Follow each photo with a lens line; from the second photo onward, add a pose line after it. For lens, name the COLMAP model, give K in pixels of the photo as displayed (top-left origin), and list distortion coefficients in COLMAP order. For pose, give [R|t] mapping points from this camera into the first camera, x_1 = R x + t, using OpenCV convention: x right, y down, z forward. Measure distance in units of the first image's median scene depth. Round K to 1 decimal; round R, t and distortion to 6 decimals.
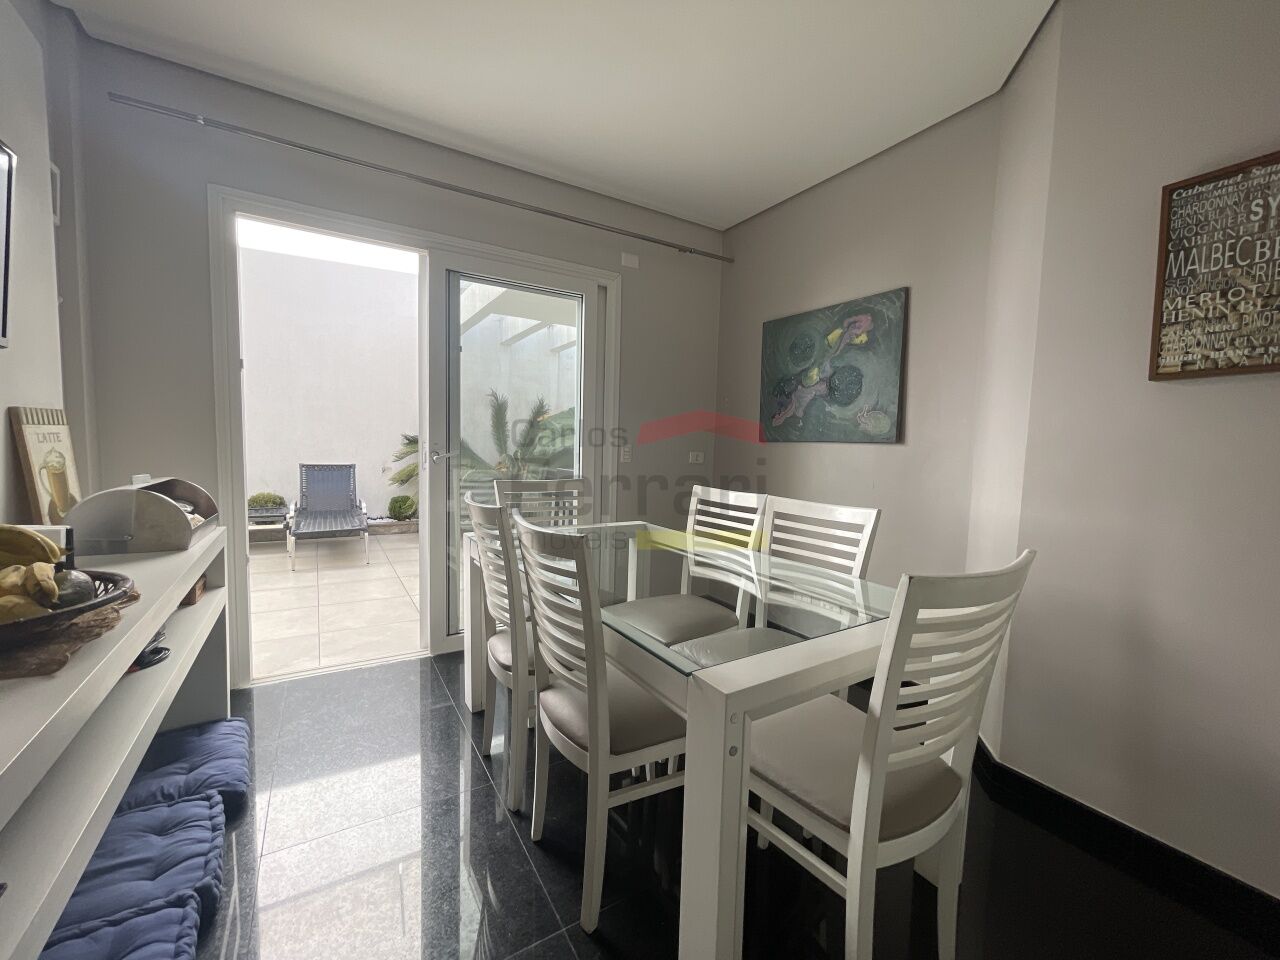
lens RADIAL K [[518.4, 0, 637.3], [0, 518.4, 481.9], [0, 0, 1]] dist [0.002418, 0.000069]
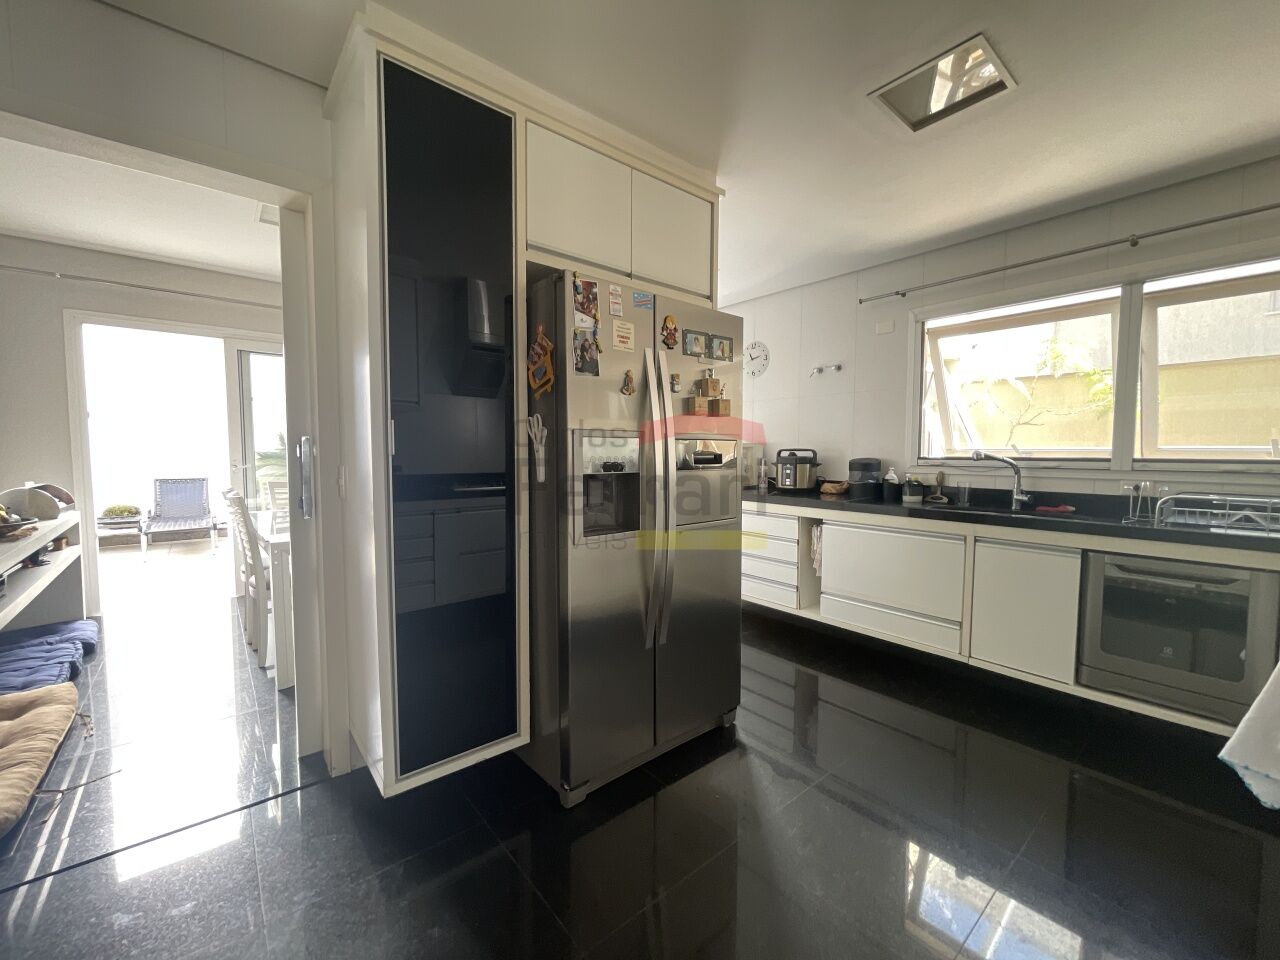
lens RADIAL K [[518.4, 0, 642.0], [0, 518.4, 480.3], [0, 0, 1]] dist [0.002418, 0.000069]
pose [[0.987651, -0.031646, 0.153443, 0.293744], [0.033312, 0.999411, -0.008299, 0.021209], [-0.153090, 0.013308, 0.988123, -0.369819]]
